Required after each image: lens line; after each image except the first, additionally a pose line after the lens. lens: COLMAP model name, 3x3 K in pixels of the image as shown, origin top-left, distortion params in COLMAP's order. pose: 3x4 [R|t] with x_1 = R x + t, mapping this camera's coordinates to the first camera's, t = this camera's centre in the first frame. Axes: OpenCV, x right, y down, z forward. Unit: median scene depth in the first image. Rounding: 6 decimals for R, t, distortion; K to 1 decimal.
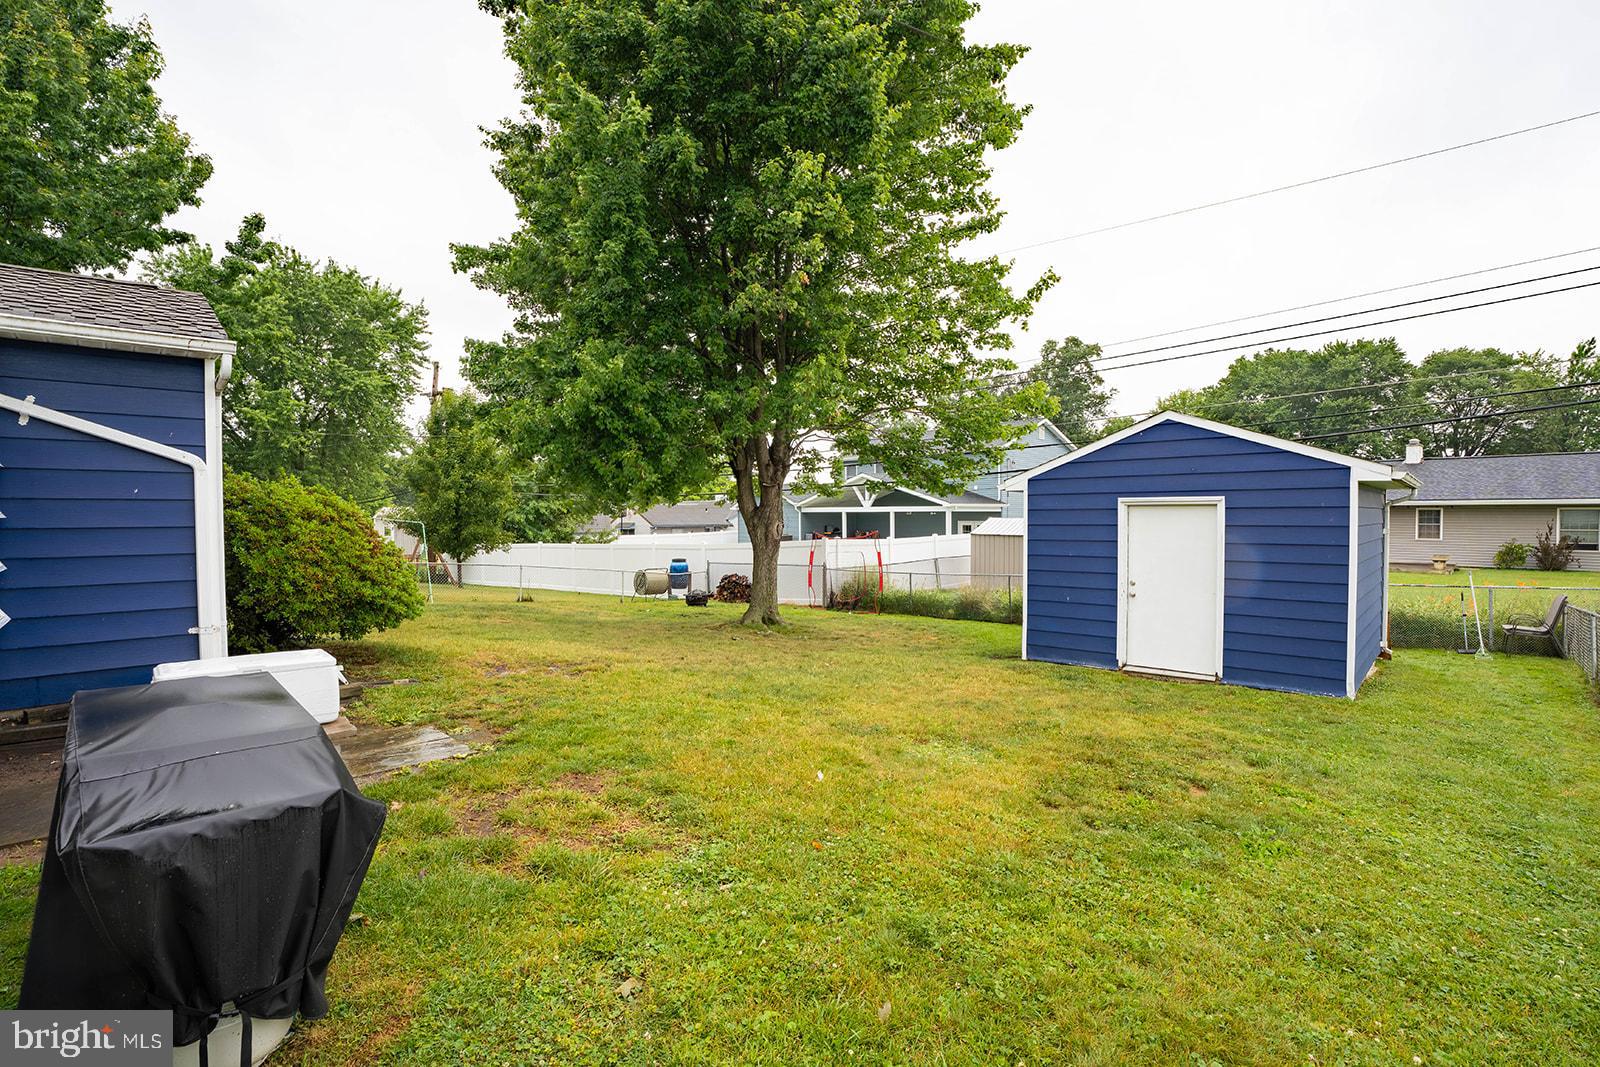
lens RADIAL K [[739.7, 0, 806.3], [0, 739.7, 533.4], [0, 0, 1]] dist [-0.054611, 0.011211]
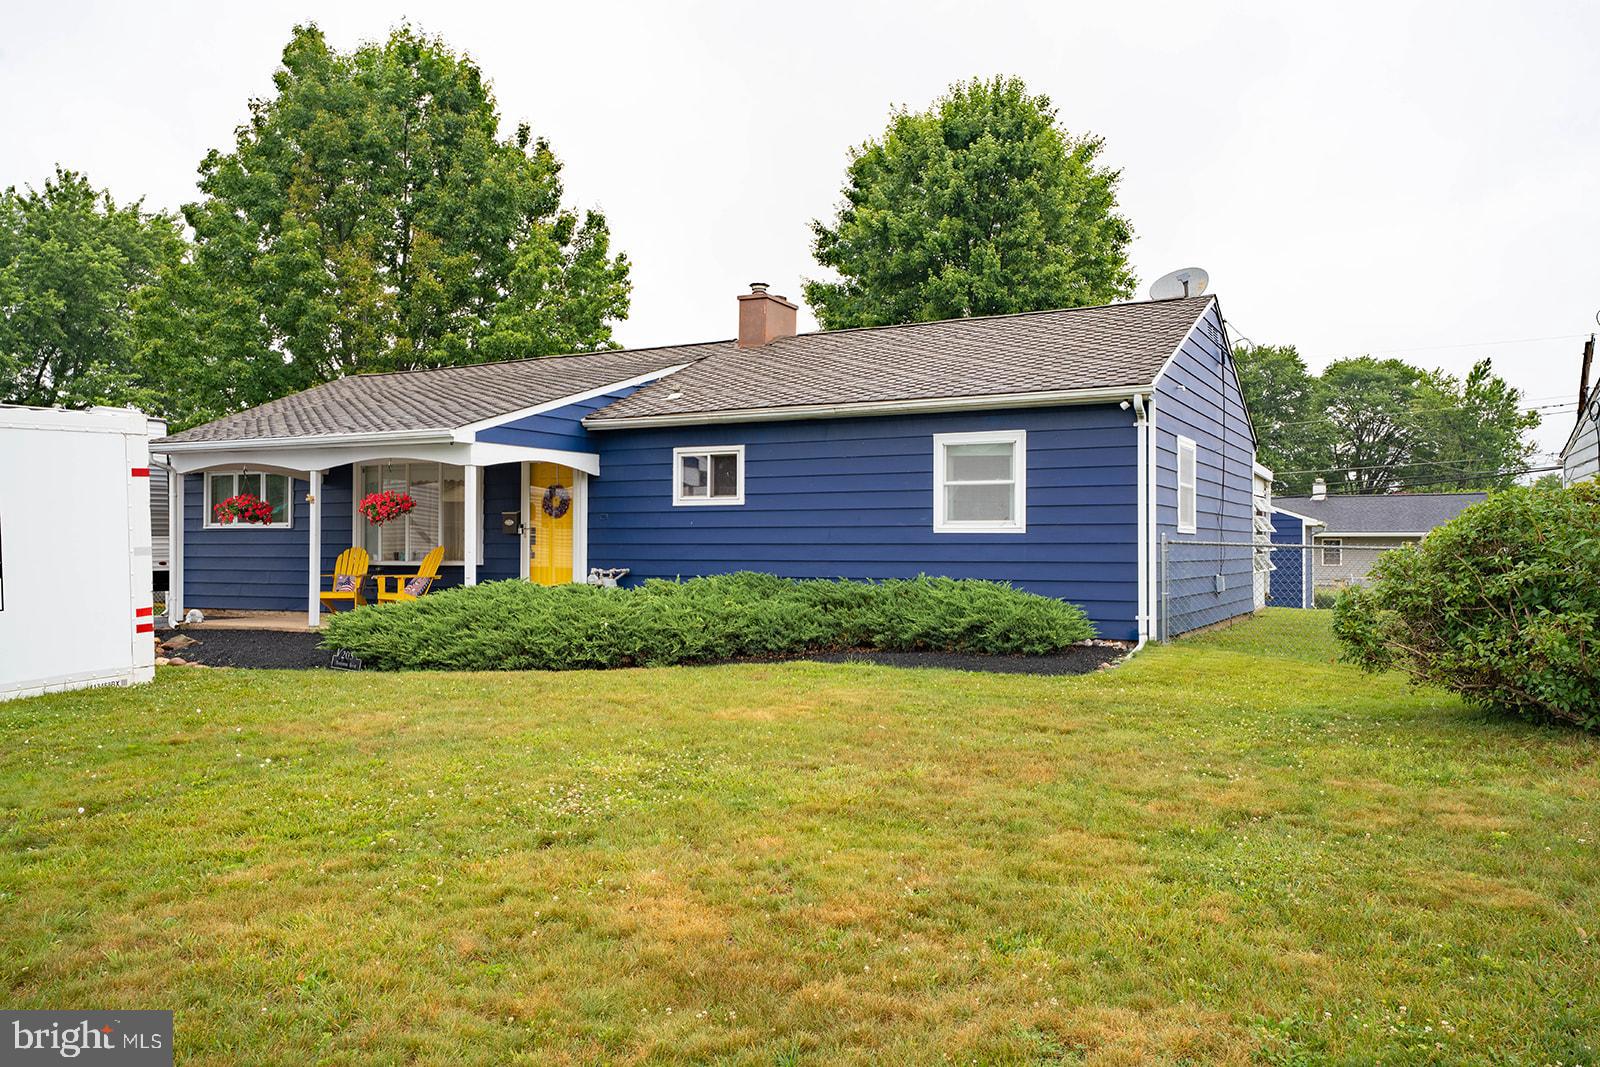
lens RADIAL K [[1223.3, 0, 795.9], [0, 1223.3, 537.3], [0, 0, 1]] dist [0.045820, 0.002530]
pose [[0.953037, 0.009595, 0.302702, -0.212987], [0.000664, 0.999429, -0.033770, 0.010685], [-0.302854, 0.032385, 0.952487, -0.244013]]
